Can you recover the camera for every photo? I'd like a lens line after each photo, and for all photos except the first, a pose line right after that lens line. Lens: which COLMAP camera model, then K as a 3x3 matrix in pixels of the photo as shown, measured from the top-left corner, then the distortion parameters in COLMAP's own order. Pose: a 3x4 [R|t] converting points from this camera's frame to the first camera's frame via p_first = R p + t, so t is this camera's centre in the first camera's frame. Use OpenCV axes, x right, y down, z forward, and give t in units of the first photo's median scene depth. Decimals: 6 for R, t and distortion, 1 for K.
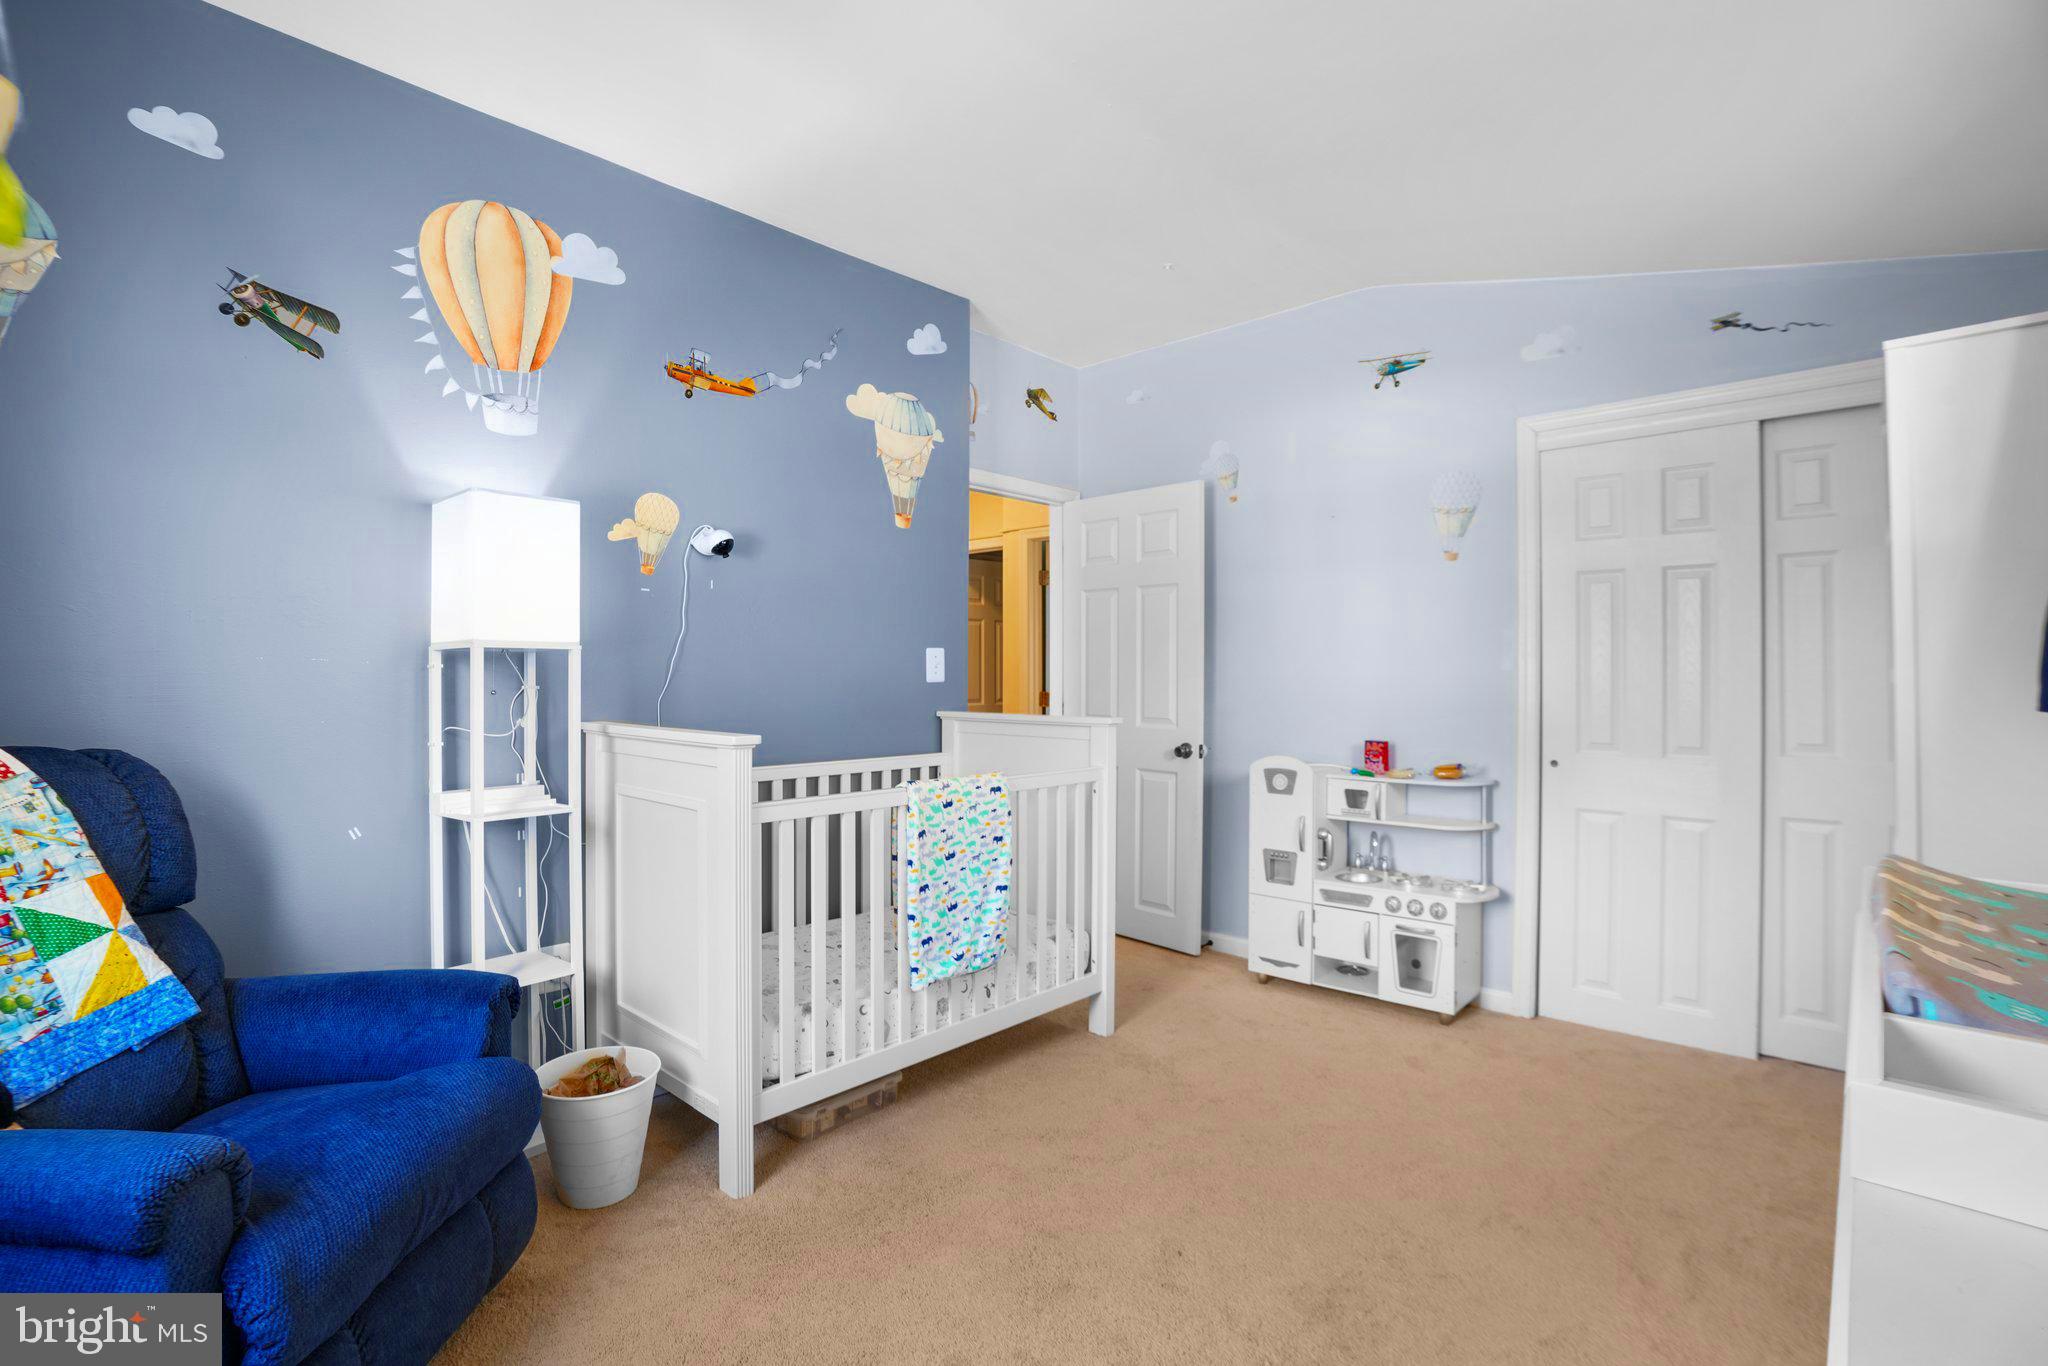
lens RADIAL K [[932.0, 0, 993.4], [0, 932.0, 667.2], [0, 0, 1]] dist [-0.082355, 0.032594]
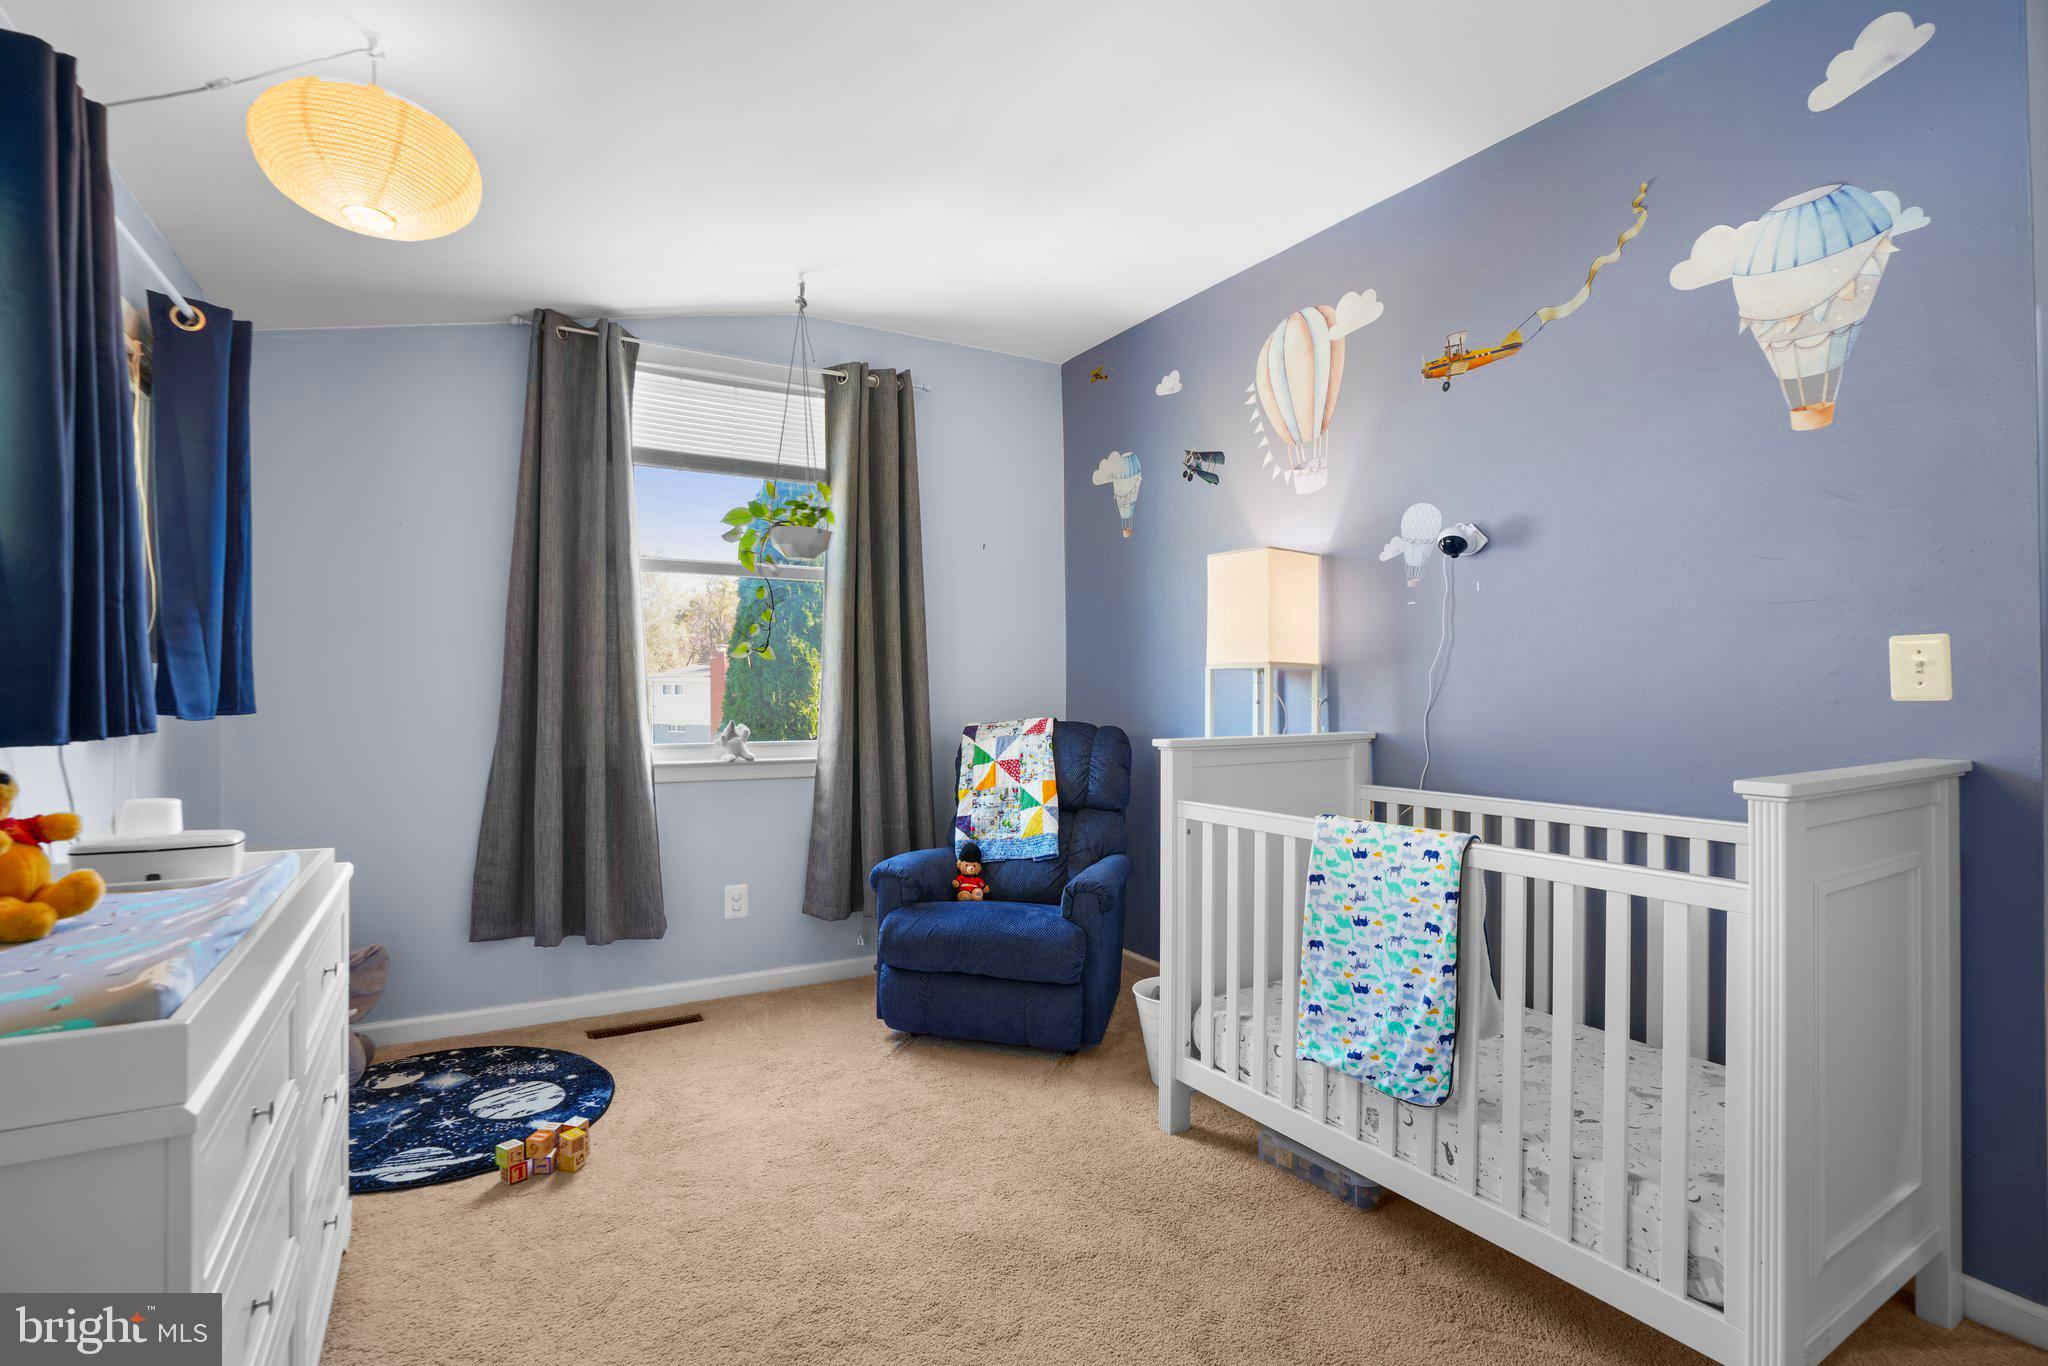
lens RADIAL K [[942.9, 0, 1011.1], [0, 942.9, 667.4], [0, 0, 1]] dist [-0.070374, 0.027787]
pose [[-0.252748, -0.022939, -0.967260, 0.775126], [0.010403, 0.999597, -0.026424, 0.009298], [0.967476, -0.016741, -0.252408, 0.912372]]
